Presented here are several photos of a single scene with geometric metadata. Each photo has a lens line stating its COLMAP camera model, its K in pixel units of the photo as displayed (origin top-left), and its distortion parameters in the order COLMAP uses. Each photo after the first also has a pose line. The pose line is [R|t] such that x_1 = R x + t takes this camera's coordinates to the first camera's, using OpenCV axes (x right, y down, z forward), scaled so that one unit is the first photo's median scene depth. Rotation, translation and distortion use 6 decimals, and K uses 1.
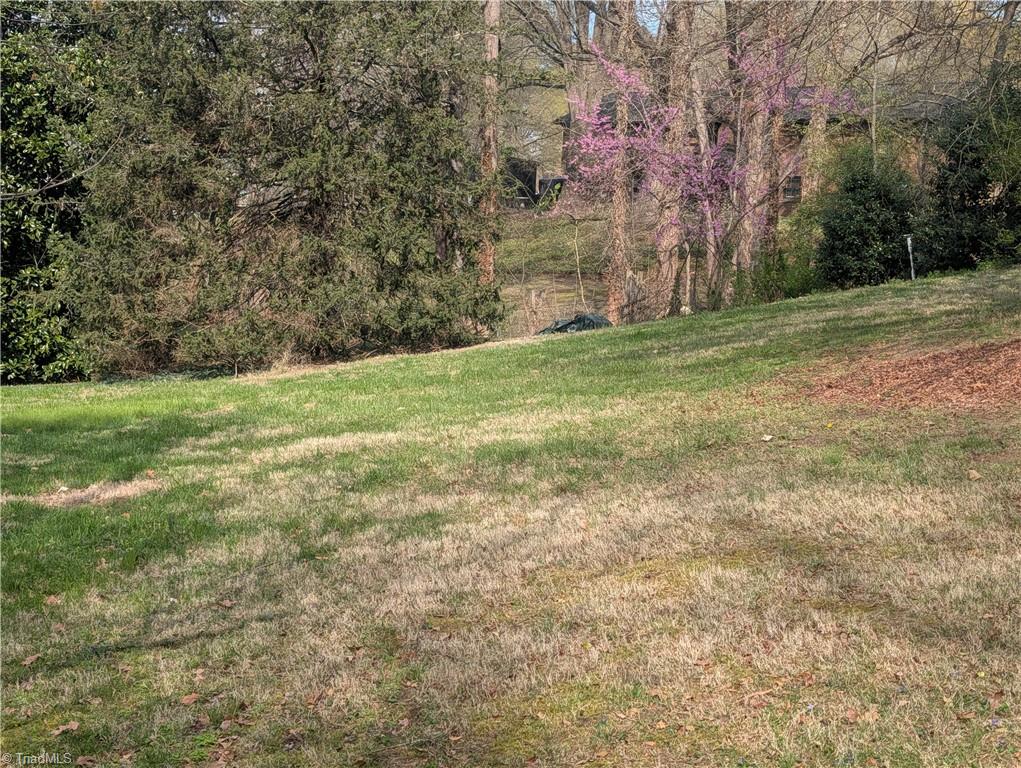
lens RADIAL K [[728.2, 0, 506.8], [0, 728.2, 381.3], [0, 0, 1]] dist [-0.010615, -0.000139]
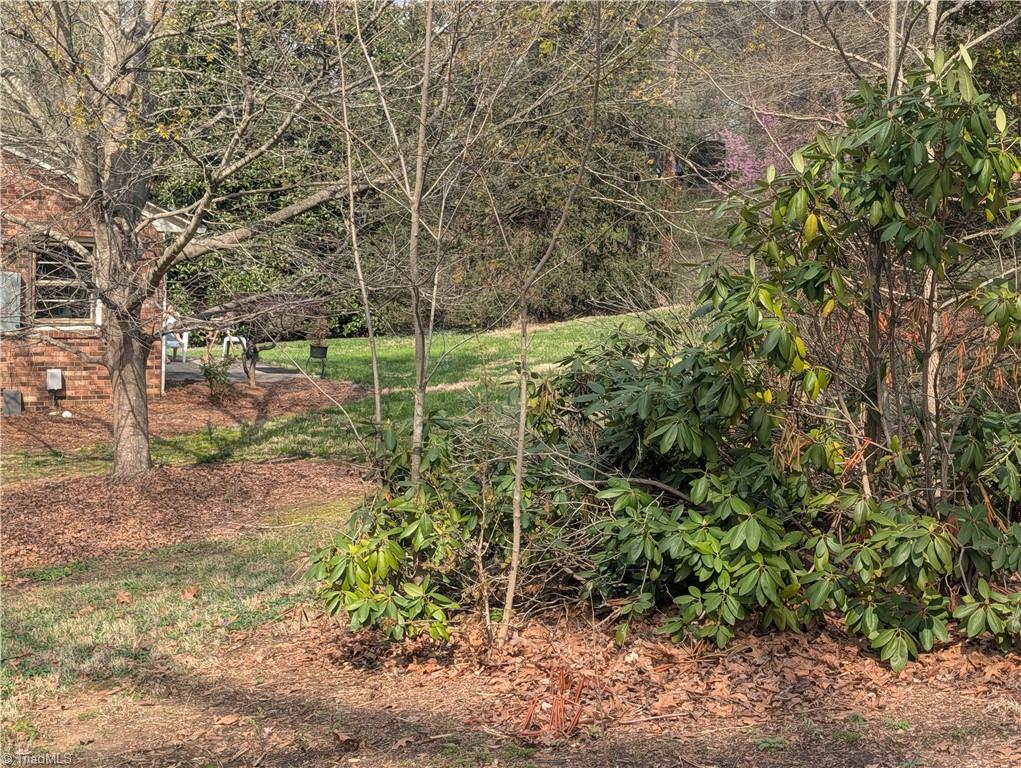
lens RADIAL K [[728.2, 0, 510.0], [0, 728.2, 382.0], [0, 0, 1]] dist [-0.010615, -0.000139]
pose [[0.958927, 0.016769, -0.283158, 0.094132], [0.000370, 0.998176, 0.060367, 0.005690], [0.283654, -0.057992, 0.957171, -0.426355]]
